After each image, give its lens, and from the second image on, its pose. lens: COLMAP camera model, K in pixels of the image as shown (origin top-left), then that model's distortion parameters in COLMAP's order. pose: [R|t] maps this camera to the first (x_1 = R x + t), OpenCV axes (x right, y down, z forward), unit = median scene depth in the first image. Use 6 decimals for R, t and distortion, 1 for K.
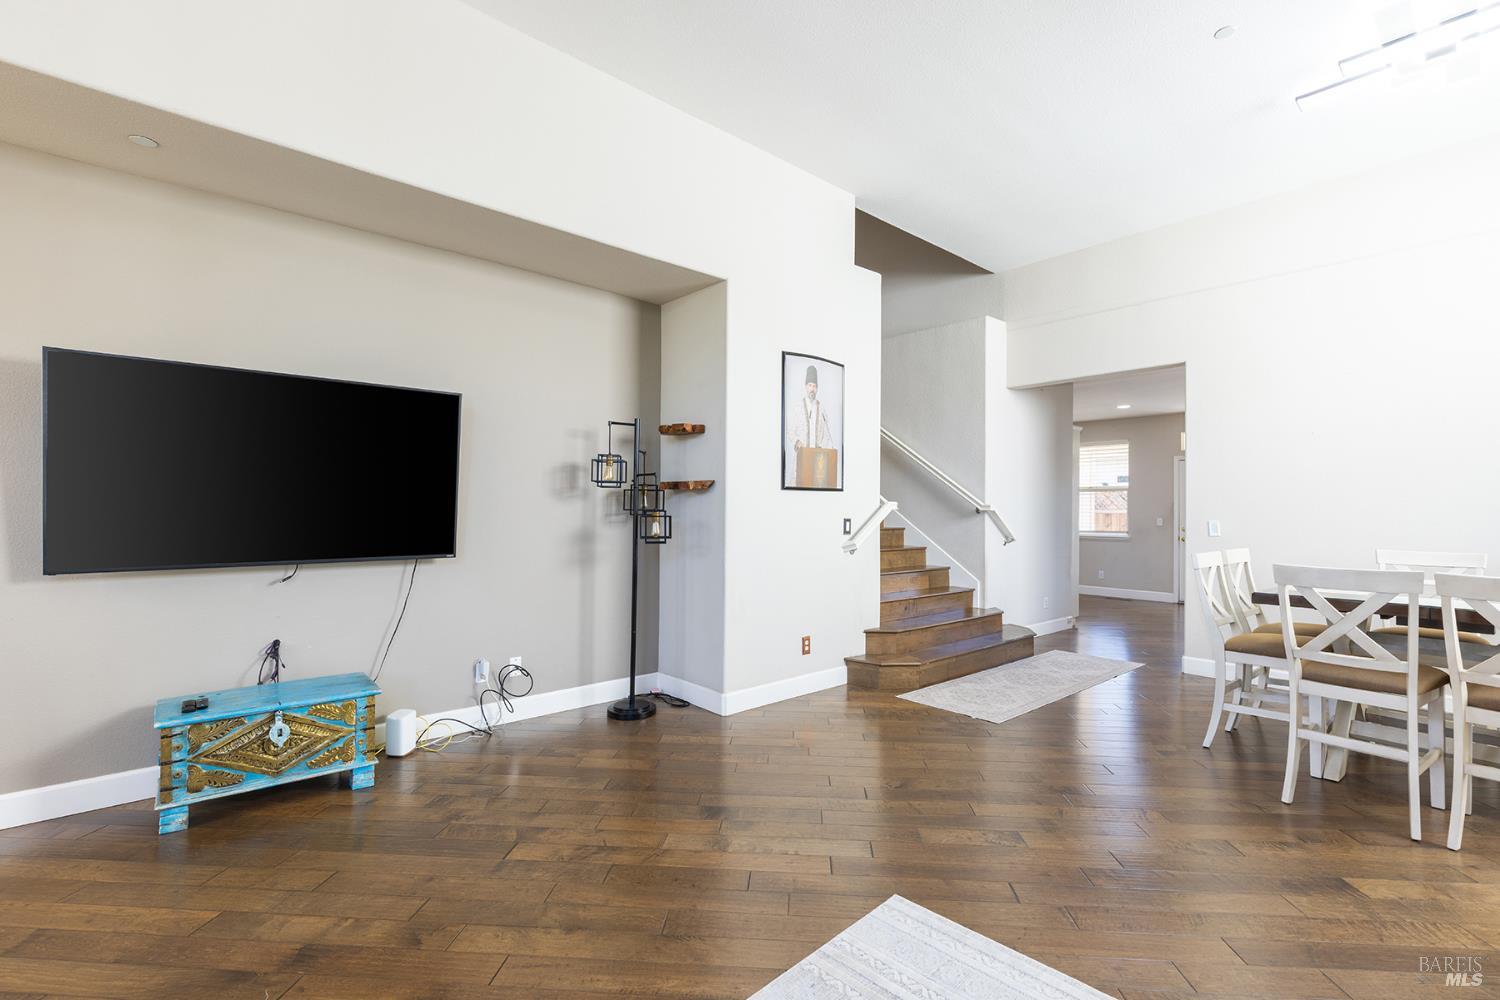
lens RADIAL K [[667.5, 0, 754.9], [0, 667.5, 506.4], [0, 0, 1]] dist [0.007649, 0.000290]
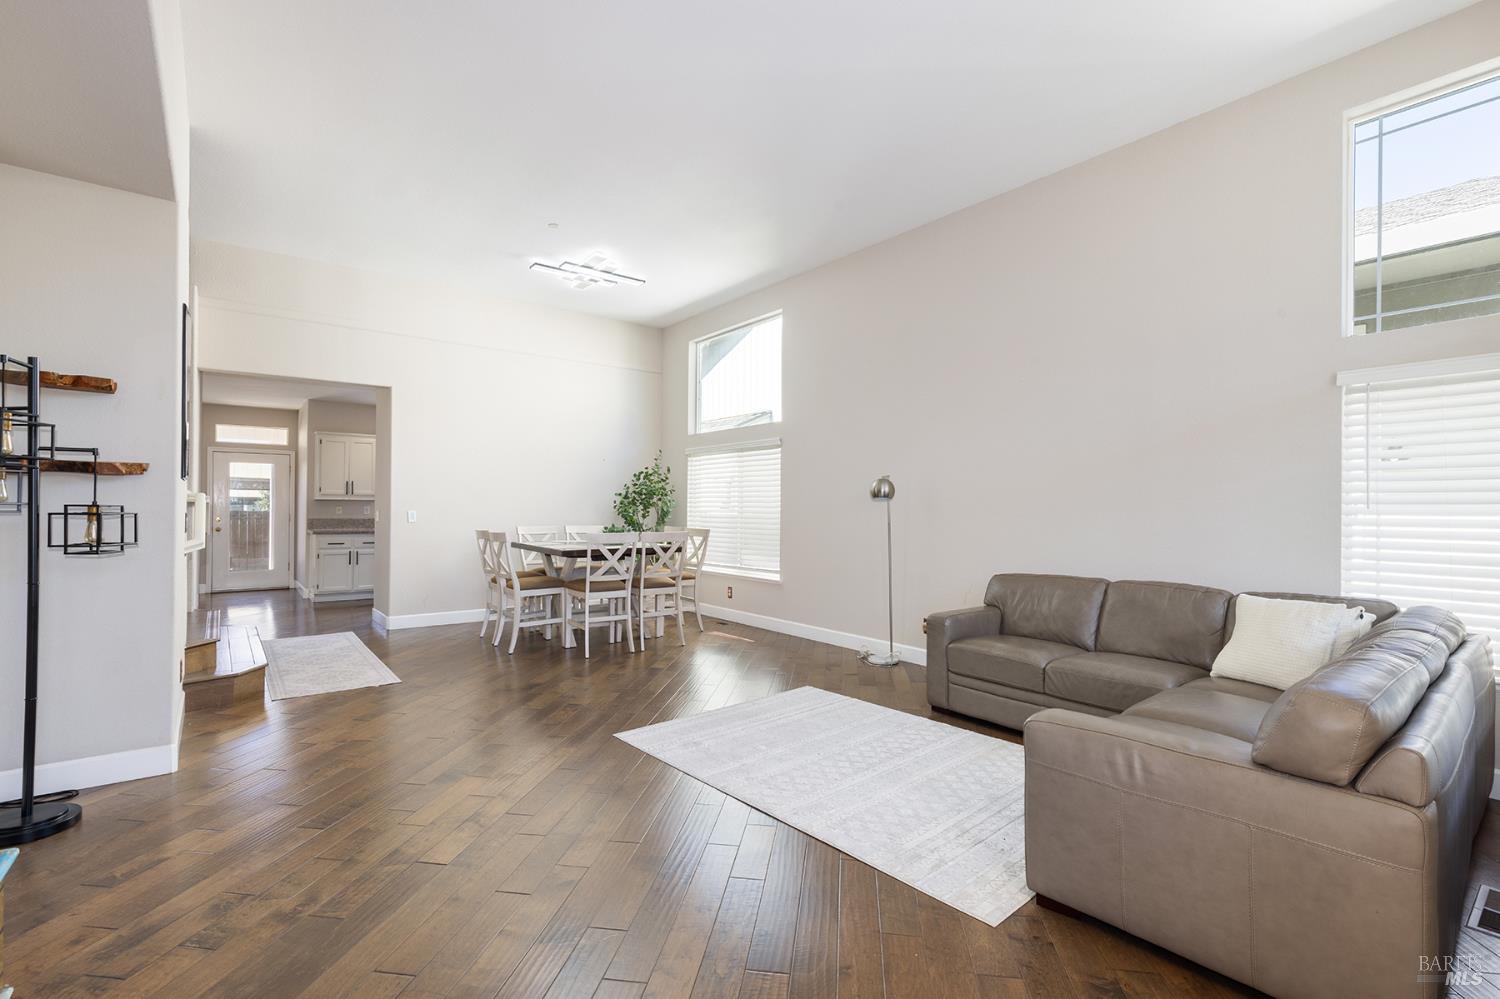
lens RADIAL K [[667.5, 0, 754.9], [0, 667.5, 505.9], [0, 0, 1]] dist [0.007649, 0.000290]
pose [[0.061795, -0.004637, 0.998078, -1.091097], [-0.022073, 0.999738, 0.006011, -0.015282], [-0.997845, -0.022402, 0.061677, 0.407906]]
